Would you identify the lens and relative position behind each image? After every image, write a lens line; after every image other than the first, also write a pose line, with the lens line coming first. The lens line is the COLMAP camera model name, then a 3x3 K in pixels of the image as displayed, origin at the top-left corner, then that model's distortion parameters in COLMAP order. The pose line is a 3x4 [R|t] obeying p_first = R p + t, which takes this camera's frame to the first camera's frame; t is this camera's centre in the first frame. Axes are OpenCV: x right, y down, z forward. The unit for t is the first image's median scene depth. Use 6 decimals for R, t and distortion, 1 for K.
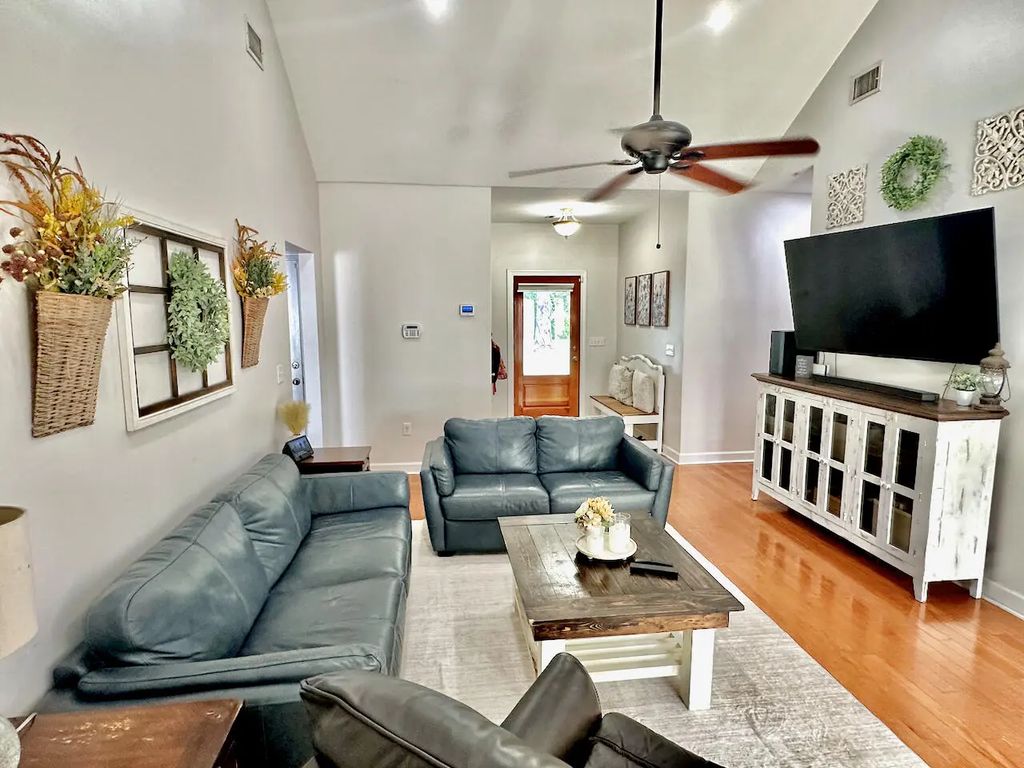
lens RADIAL K [[578.8, 0, 512.0], [0, 578.8, 384.0], [0, 0, 1]] dist [-0.000881, 0.000409]
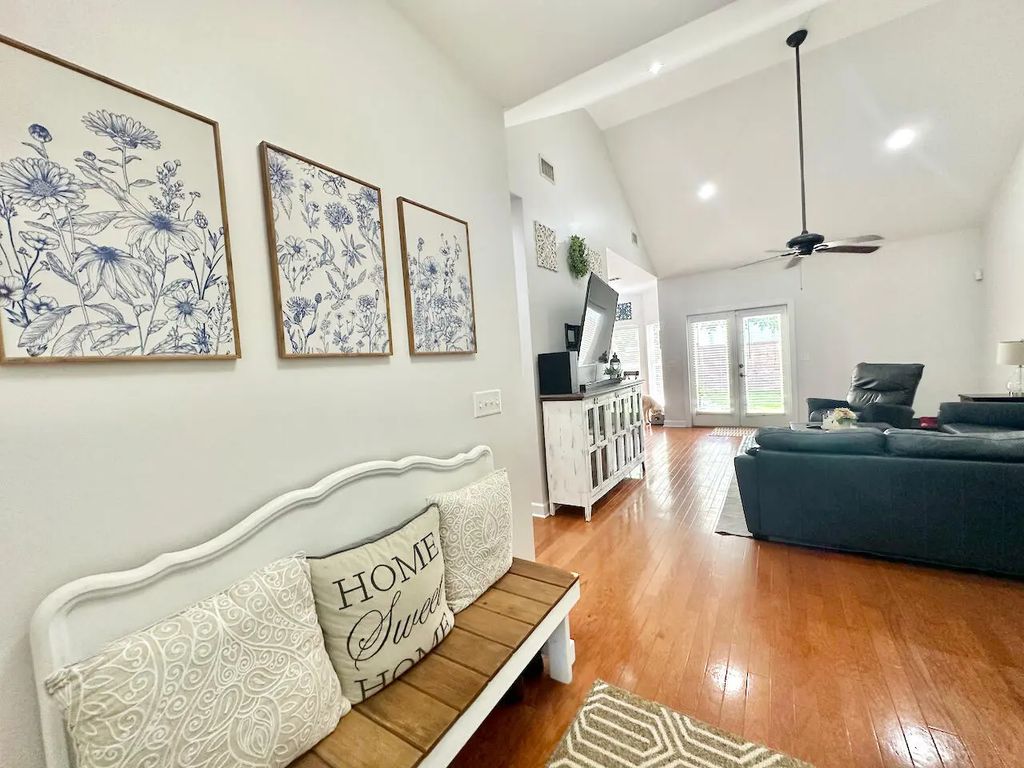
lens RADIAL K [[408.4, 0, 512.0], [0, 408.4, 384.0], [0, 0, 1]] dist [-0.001917, 0.000088]
pose [[-0.762097, 0.026438, 0.646922, 0.067254], [0.154702, 0.977661, 0.142290, -0.173079], [-0.628709, 0.208519, -0.749163, 1.783269]]
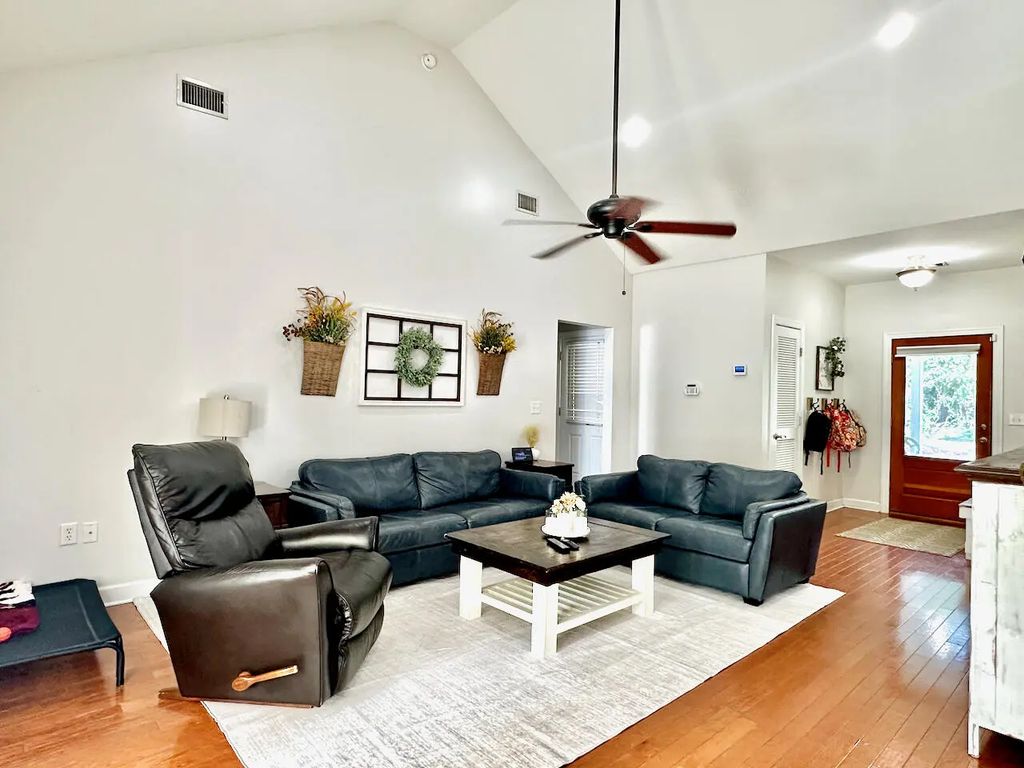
lens RADIAL K [[578.8, 0, 512.0], [0, 578.8, 384.0], [0, 0, 1]] dist [-0.000881, 0.000409]
pose [[0.572253, -0.001602, -0.820075, 0.709829], [-0.127007, 0.987760, -0.090556, 0.059409], [0.810182, 0.155976, 0.565045, 0.092105]]
